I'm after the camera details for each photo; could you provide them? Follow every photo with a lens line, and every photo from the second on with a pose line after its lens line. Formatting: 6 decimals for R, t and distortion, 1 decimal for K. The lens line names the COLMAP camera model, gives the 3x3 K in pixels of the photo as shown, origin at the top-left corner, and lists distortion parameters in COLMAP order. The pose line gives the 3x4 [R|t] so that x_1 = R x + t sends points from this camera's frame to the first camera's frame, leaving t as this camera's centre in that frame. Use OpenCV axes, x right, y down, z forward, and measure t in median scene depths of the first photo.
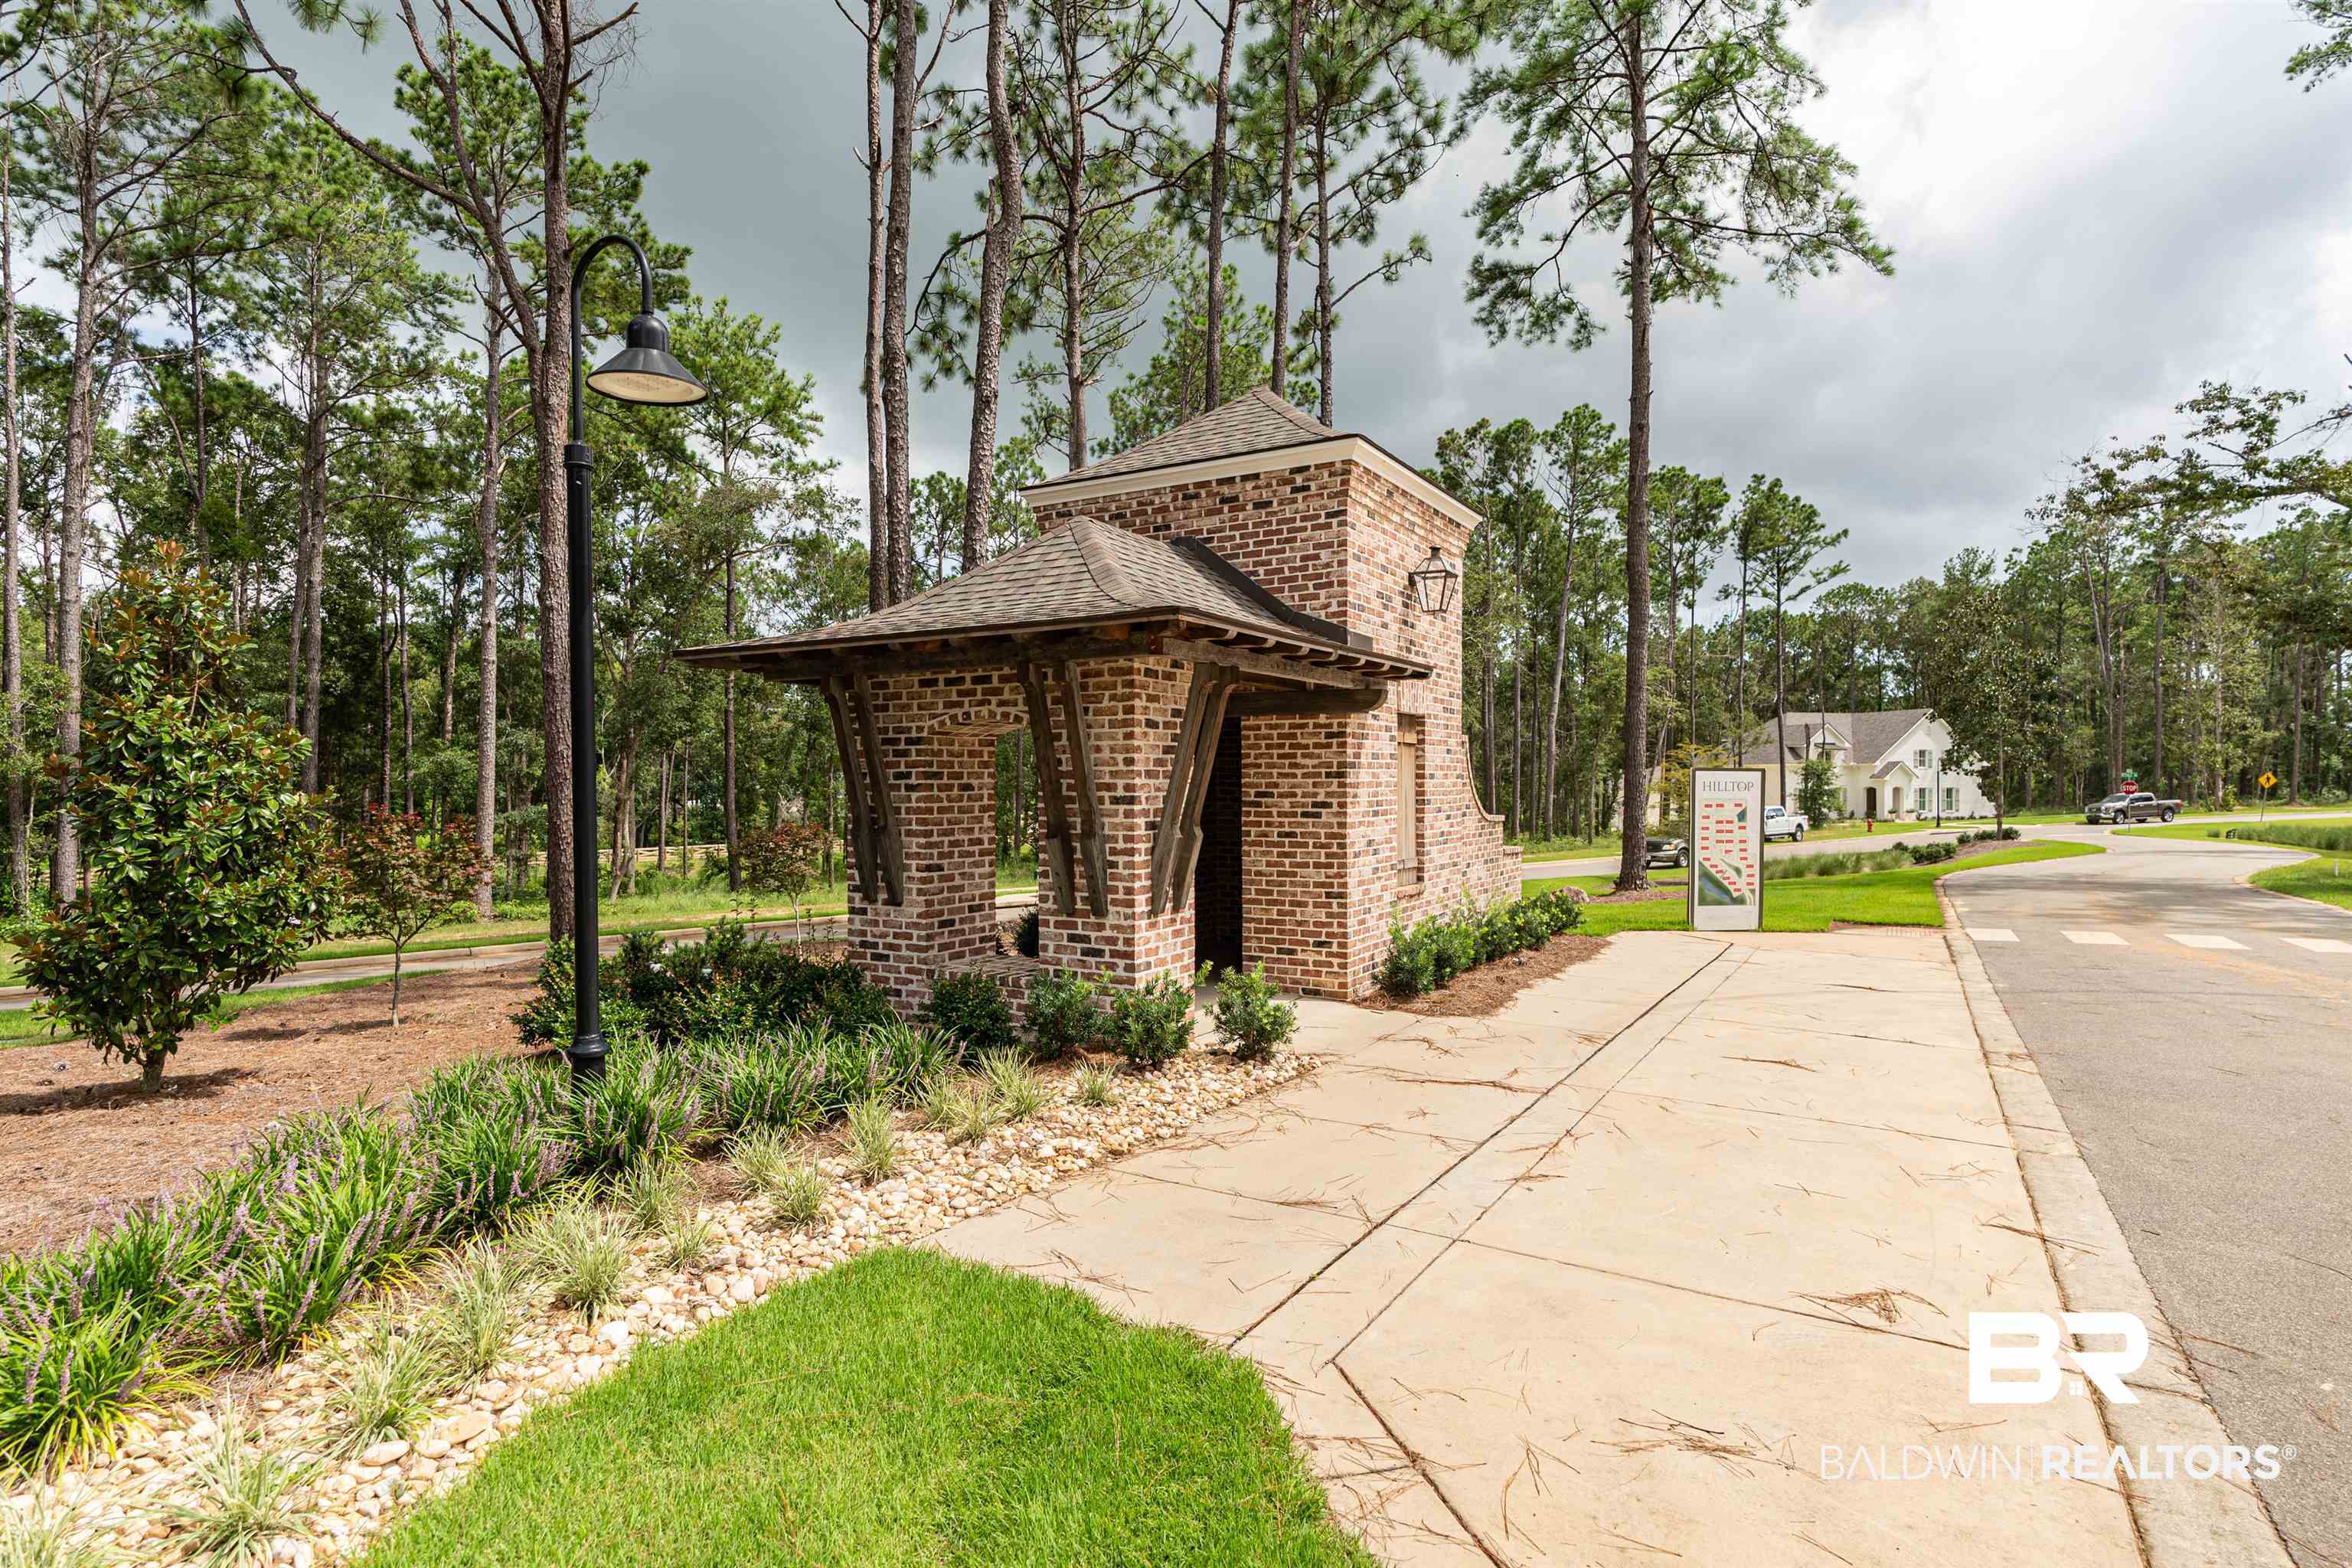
lens RADIAL K [[1227.3, 0, 1177.2], [0, 1227.3, 791.0], [0, 0, 1]] dist [-0.002319, -0.001267]
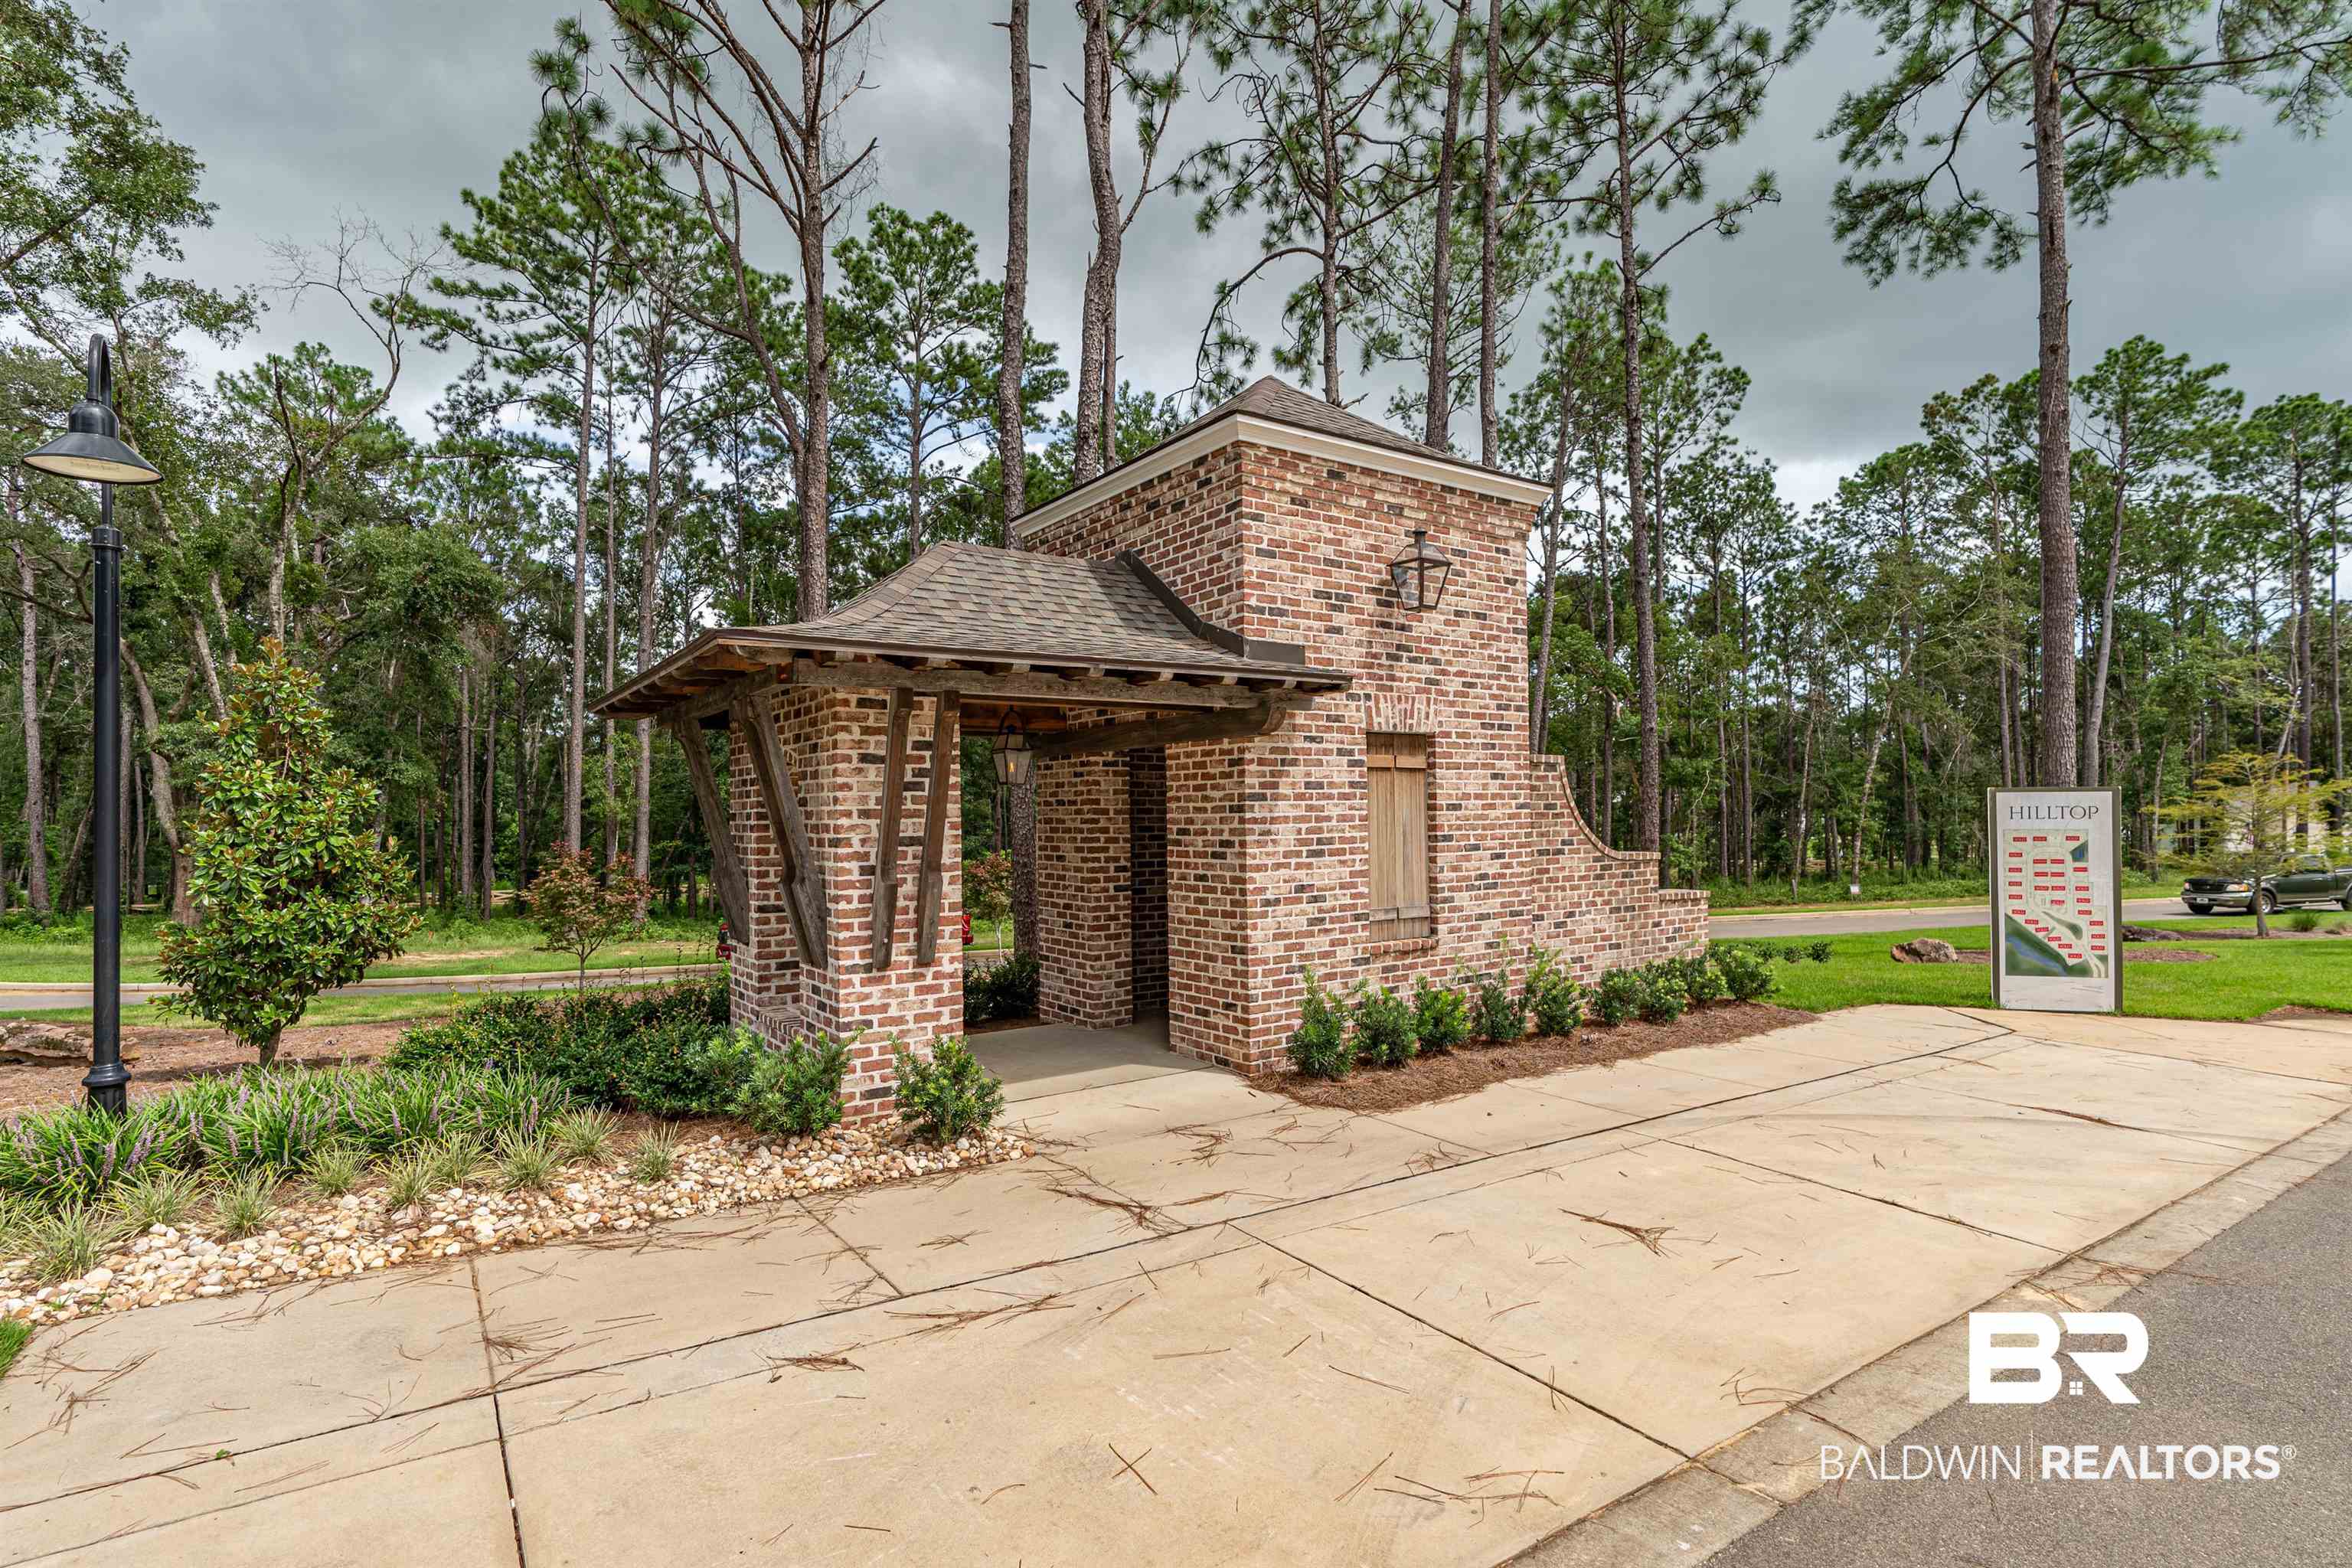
lens RADIAL K [[1161.9, 0, 1168.9], [0, 1161.9, 791.4], [0, 0, 1]] dist [-0.002160, -0.000657]
pose [[0.905373, -0.017850, -0.424242, 0.263874], [0.007993, 0.999655, -0.025003, -0.003385], [0.424542, 0.019246, 0.905204, 0.150946]]
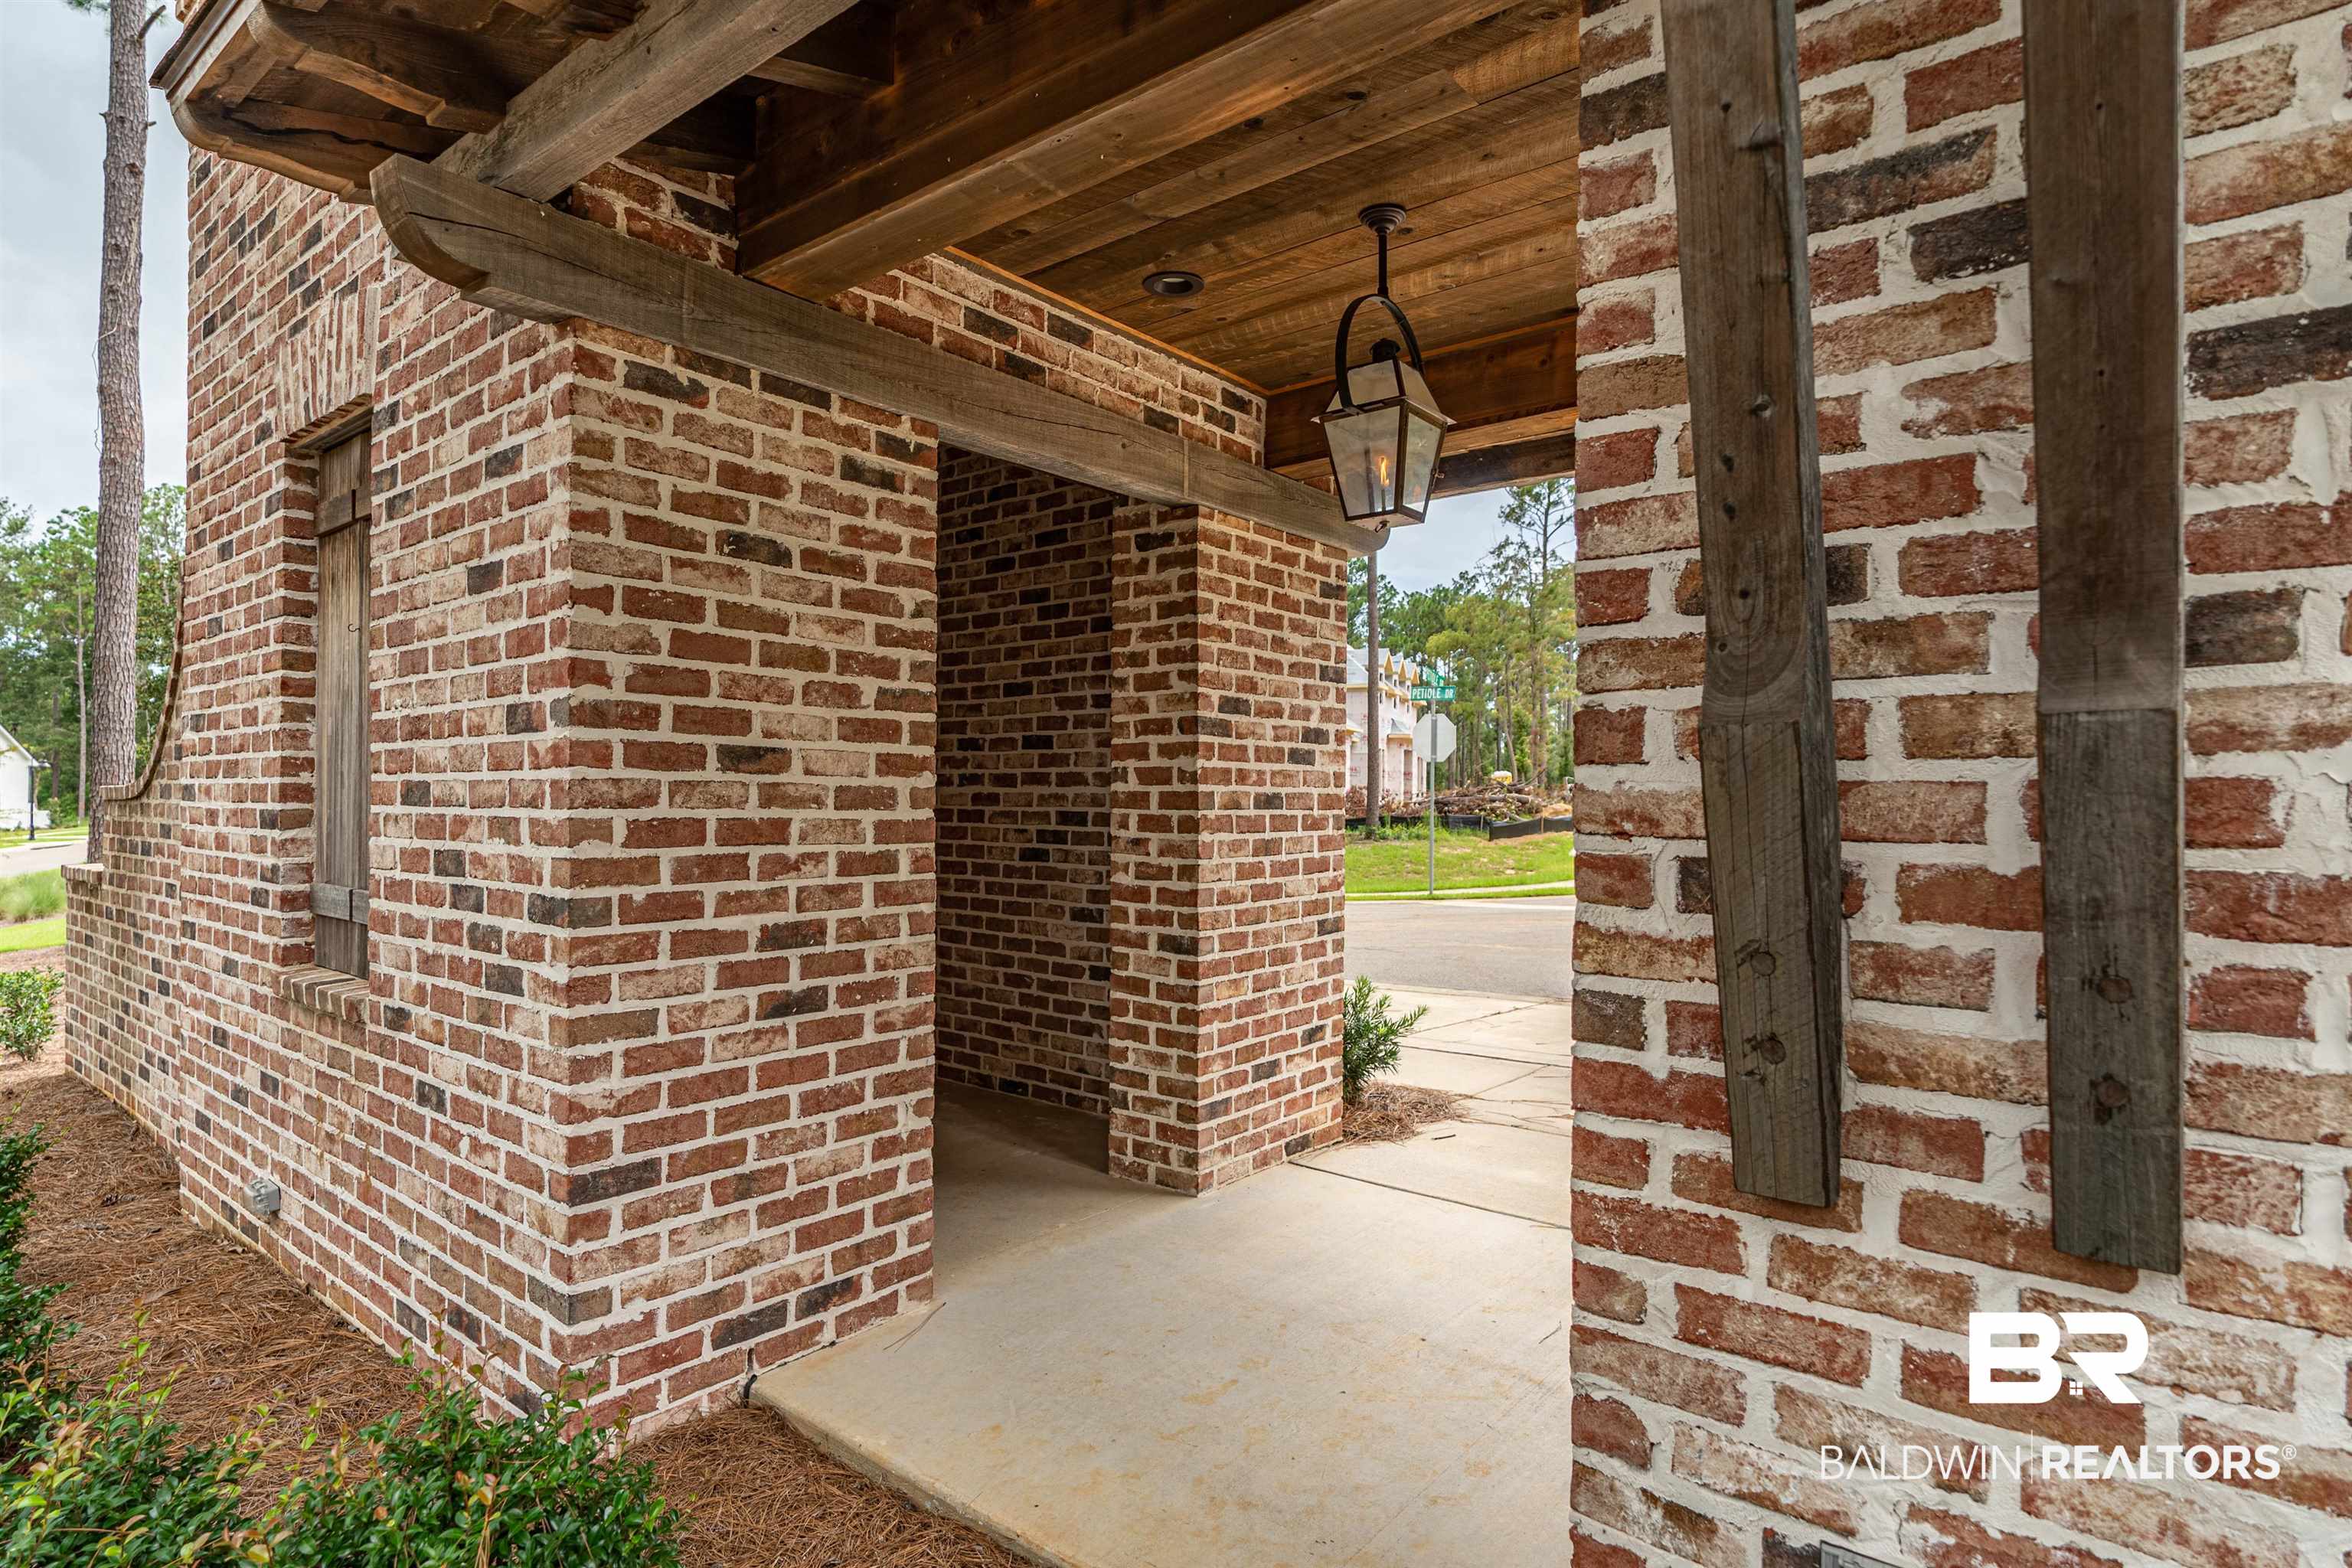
lens RADIAL K [[1227.3, 0, 1177.4], [0, 1227.3, 790.0], [0, 0, 1]] dist [-0.002319, -0.001267]
pose [[0.149358, 0.009421, 0.988738, -0.216890], [-0.001294, 0.999956, -0.009332, 0.022394], [-0.988782, 0.000114, 0.149364, 0.606373]]
